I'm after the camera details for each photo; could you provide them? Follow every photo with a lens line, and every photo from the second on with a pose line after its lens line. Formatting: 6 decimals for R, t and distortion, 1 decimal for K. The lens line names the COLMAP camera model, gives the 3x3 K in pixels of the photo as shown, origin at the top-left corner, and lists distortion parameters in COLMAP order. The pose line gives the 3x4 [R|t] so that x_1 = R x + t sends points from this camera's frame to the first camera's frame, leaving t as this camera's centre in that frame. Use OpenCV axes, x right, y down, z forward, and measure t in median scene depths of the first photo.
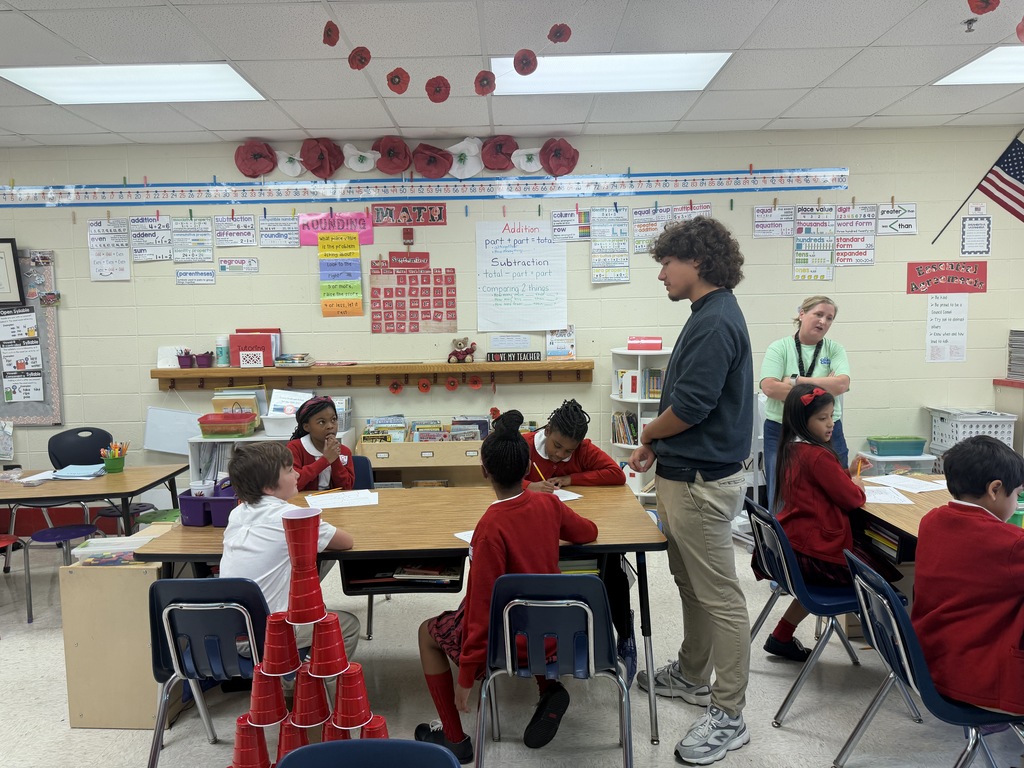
lens RADIAL K [[715.4, 0, 513.2], [0, 715.4, 383.2], [0, 0, 1]] dist [0.005308, -0.001822]
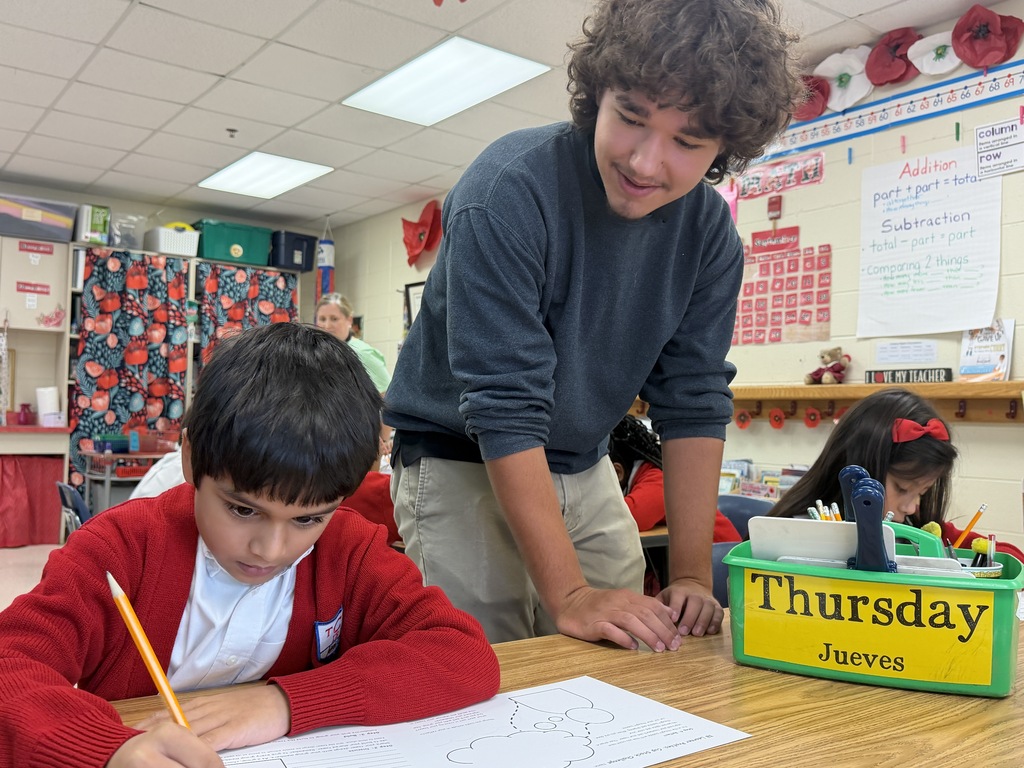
lens RADIAL K [[916.4, 0, 510.7], [0, 916.4, 384.7], [0, 0, 1]] dist [0.020181, -0.074551]
pose [[0.599865, 0.003162, -0.800095, 0.419596], [-0.105331, 0.991601, -0.075052, 0.062941], [0.793138, 0.129296, 0.595159, 0.276547]]
